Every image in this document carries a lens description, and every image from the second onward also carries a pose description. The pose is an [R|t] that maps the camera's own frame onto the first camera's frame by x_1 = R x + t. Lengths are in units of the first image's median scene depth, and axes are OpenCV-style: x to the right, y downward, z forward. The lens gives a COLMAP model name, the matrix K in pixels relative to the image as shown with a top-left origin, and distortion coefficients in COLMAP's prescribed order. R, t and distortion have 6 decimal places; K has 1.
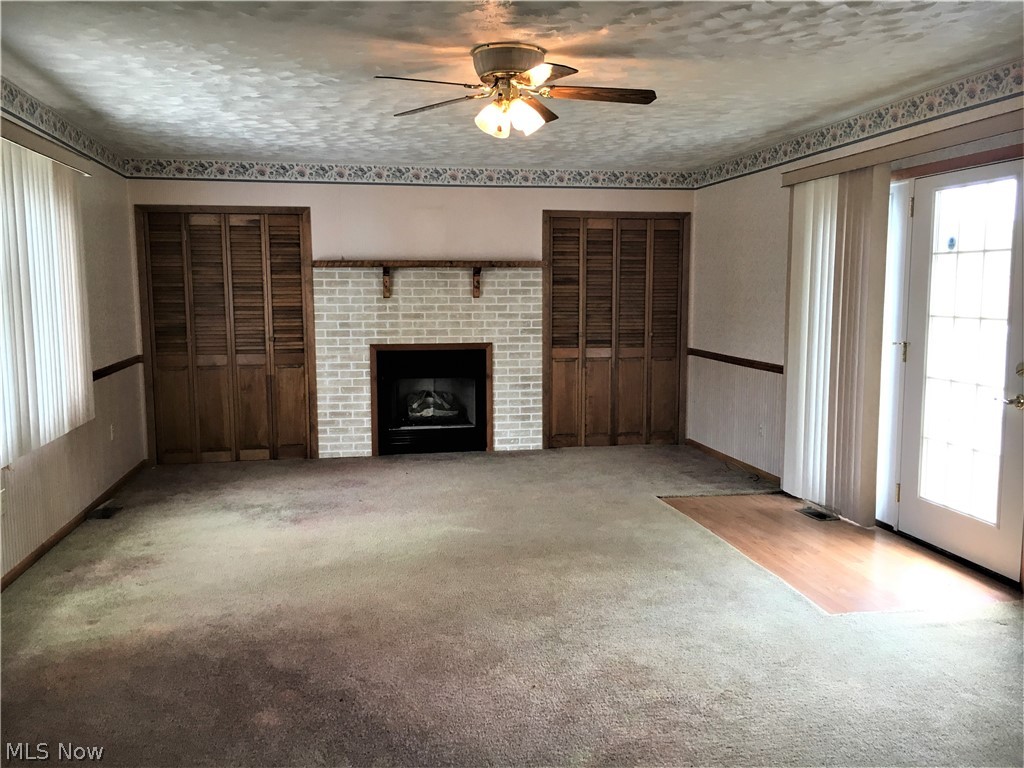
lens RADIAL K [[872.9, 0, 512.0], [0, 872.9, 384.0], [0, 0, 1]] dist [0.047269, -0.017293]
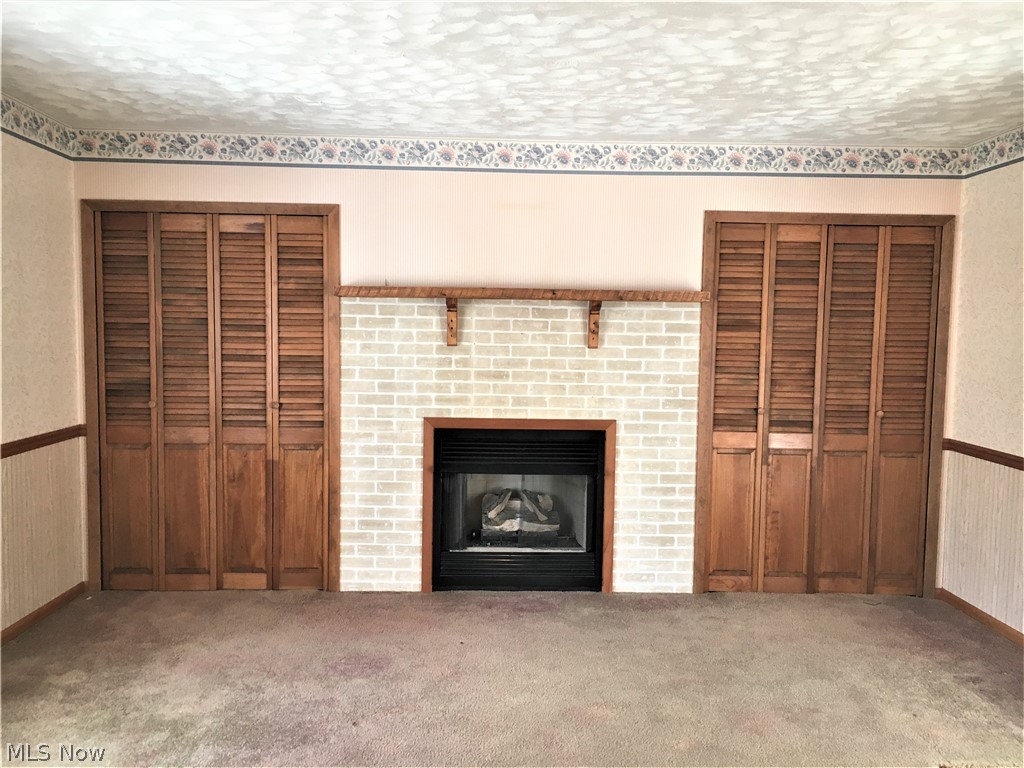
lens RADIAL K [[872.9, 0, 512.0], [0, 872.9, 384.0], [0, 0, 1]] dist [0.047269, -0.017293]
pose [[0.987308, 0.029763, -0.156006, 0.000723], [-0.036425, 0.998535, -0.040020, -0.046354], [0.154586, 0.045195, 0.986945, 0.373673]]
